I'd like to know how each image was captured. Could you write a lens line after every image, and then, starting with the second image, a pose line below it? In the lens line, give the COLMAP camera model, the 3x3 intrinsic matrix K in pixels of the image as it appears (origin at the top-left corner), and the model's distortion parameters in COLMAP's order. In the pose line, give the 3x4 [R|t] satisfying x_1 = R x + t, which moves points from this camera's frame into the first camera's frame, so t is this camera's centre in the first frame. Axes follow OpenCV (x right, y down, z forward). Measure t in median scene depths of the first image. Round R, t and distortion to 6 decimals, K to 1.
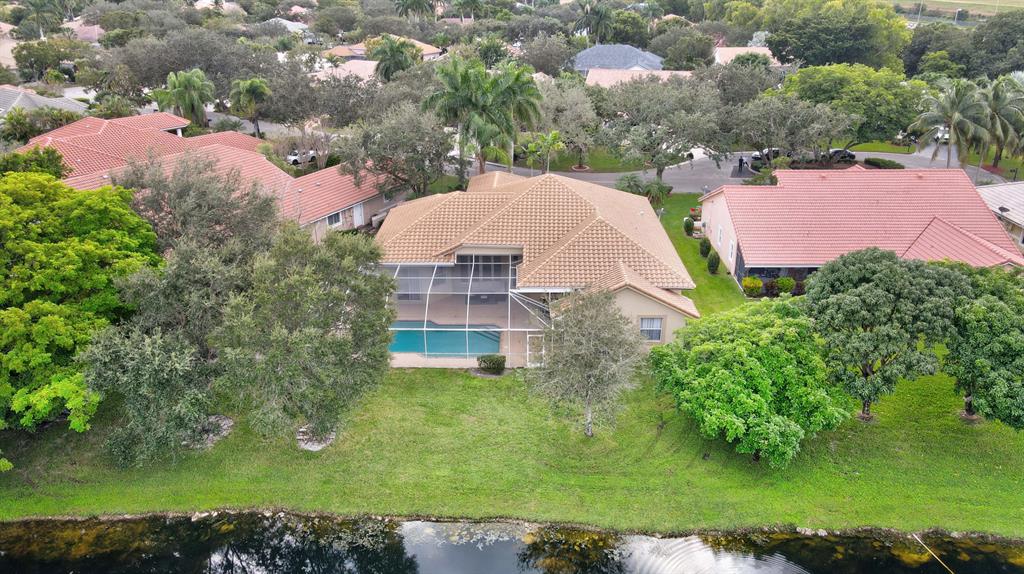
lens RADIAL K [[736.7, 0, 511.6], [0, 736.7, 289.7], [0, 0, 1]] dist [0.038833, -0.008979]
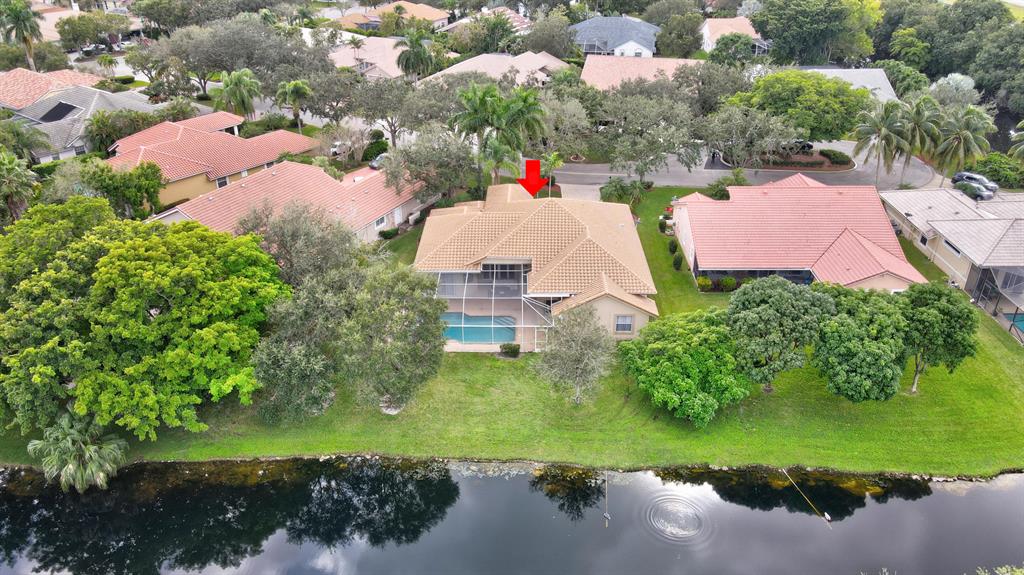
lens RADIAL K [[736.7, 0, 511.6], [0, 736.7, 284.8], [0, 0, 1]] dist [0.038833, -0.008979]
pose [[0.999995, -0.002456, -0.001995, -0.024183], [0.002630, 0.995703, 0.092568, -0.177487], [0.001759, -0.092573, 0.995704, -0.450540]]
